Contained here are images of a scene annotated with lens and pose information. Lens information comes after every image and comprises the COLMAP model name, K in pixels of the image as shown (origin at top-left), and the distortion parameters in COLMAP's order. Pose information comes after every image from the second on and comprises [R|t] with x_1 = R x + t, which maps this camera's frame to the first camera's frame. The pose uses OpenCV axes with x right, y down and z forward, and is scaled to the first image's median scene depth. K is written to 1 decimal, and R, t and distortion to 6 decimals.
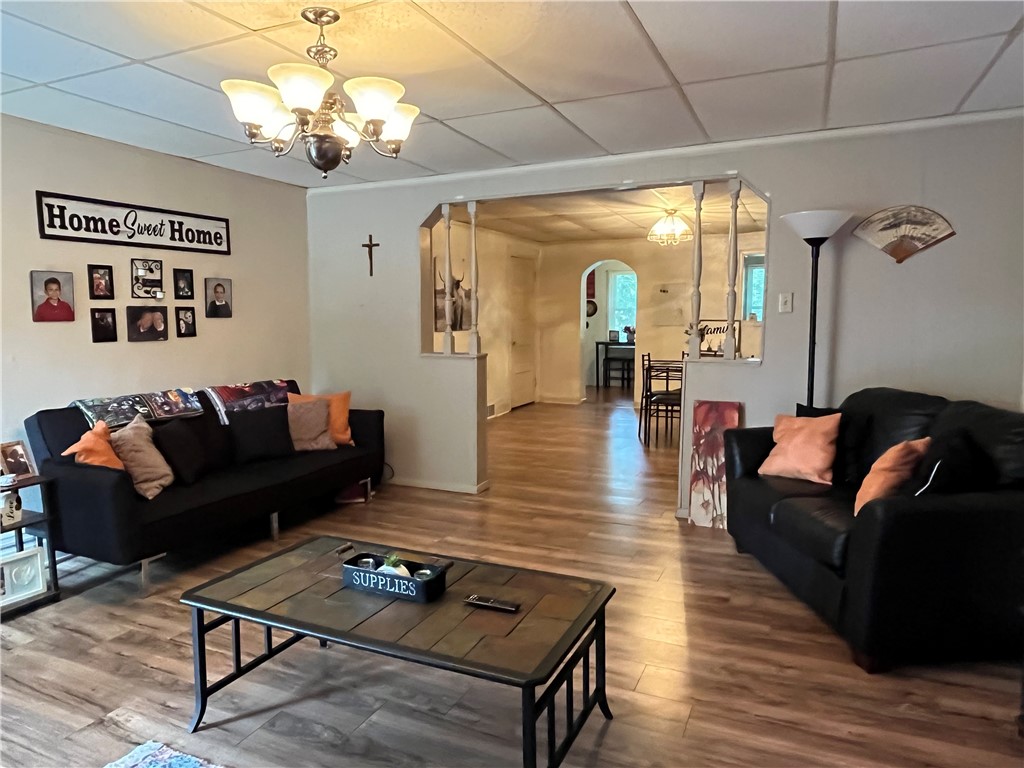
lens RADIAL K [[662.7, 0, 514.7], [0, 662.7, 390.4], [0, 0, 1]] dist [0.001671, -0.004422]
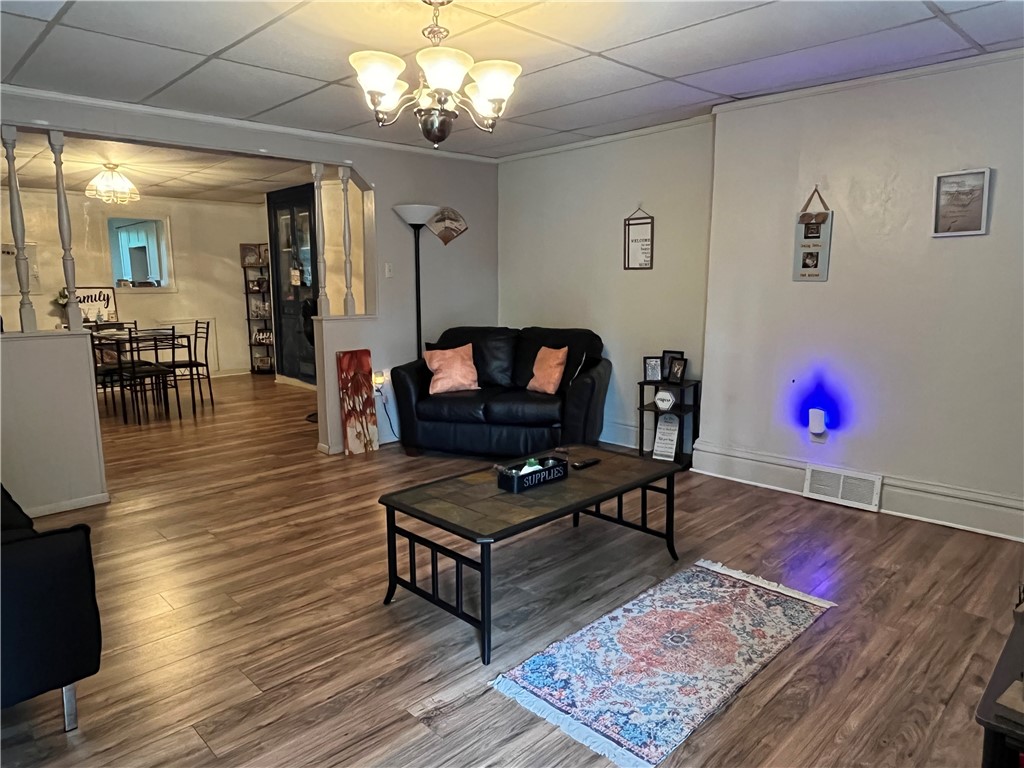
lens RADIAL K [[662.7, 0, 515.4], [0, 662.7, 388.7], [0, 0, 1]] dist [0.001671, -0.004422]
pose [[0.355483, -0.149849, 0.922593, -0.449682], [0.109607, 0.986938, 0.118067, -0.015752], [-0.928234, 0.059152, 0.367264, 0.171759]]
